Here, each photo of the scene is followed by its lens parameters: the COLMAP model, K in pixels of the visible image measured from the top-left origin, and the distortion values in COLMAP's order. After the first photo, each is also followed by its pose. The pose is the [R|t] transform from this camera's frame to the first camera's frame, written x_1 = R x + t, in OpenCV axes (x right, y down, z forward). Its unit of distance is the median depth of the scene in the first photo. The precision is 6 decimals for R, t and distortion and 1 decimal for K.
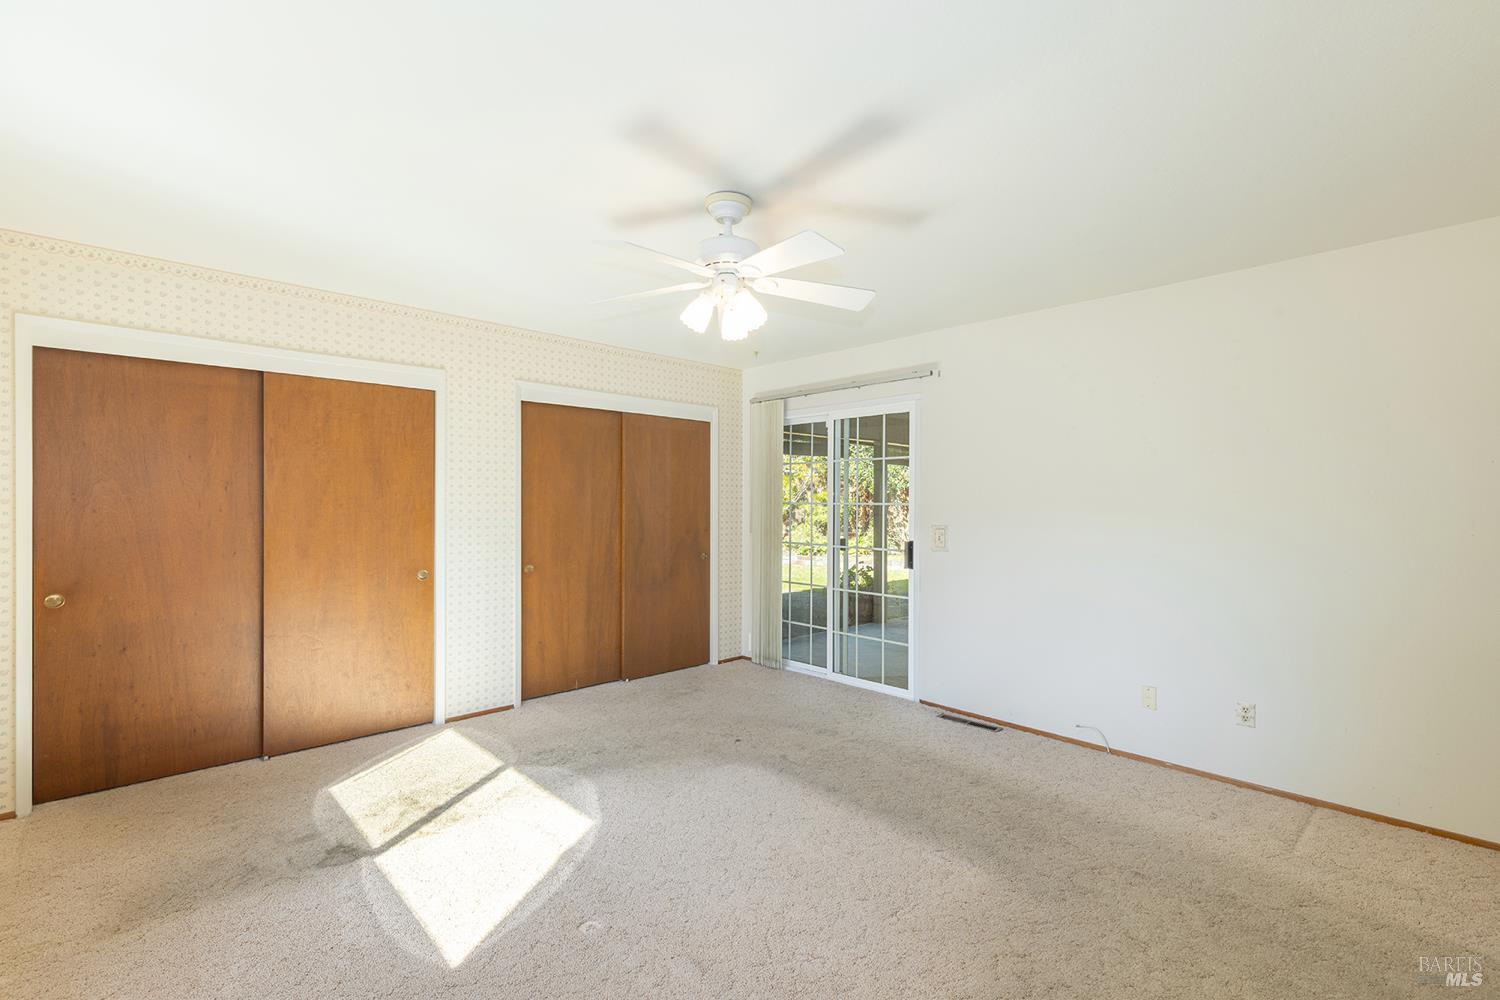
lens RADIAL K [[667.6, 0, 753.7], [0, 667.6, 497.0], [0, 0, 1]] dist [0.006870, -0.001243]
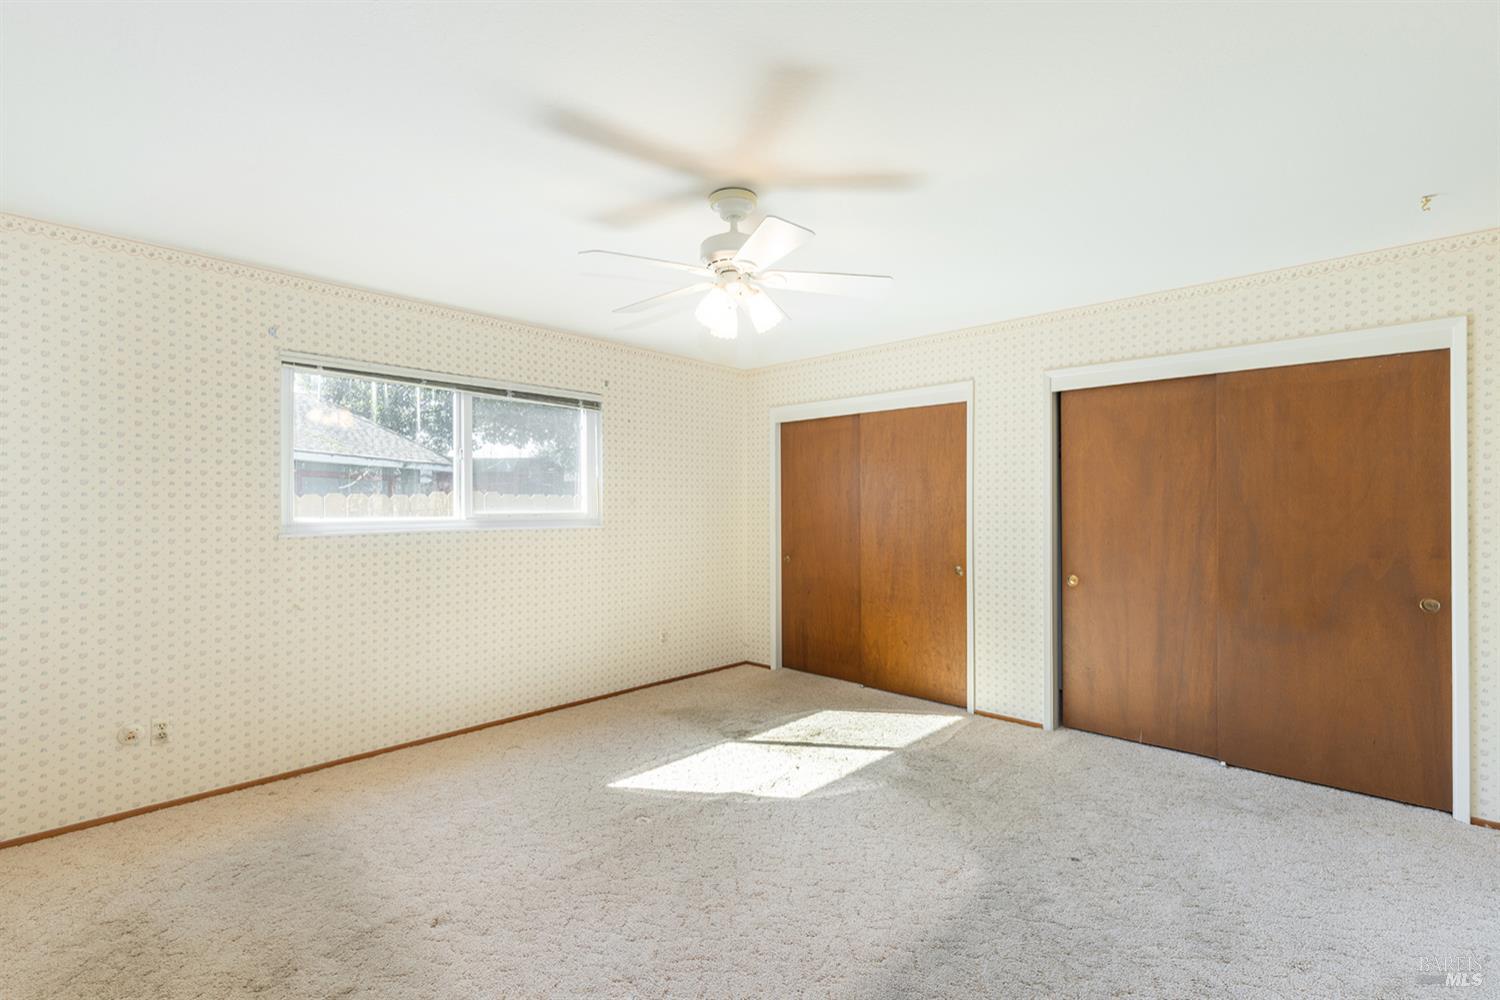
lens RADIAL K [[667.6, 0, 752.3], [0, 667.6, 503.4], [0, 0, 1]] dist [0.006870, -0.001243]
pose [[0.064194, -0.005308, -0.997923, 0.723757], [0.010902, 0.999930, -0.004617, 0.007914], [0.997878, -0.010583, 0.064247, 0.735452]]
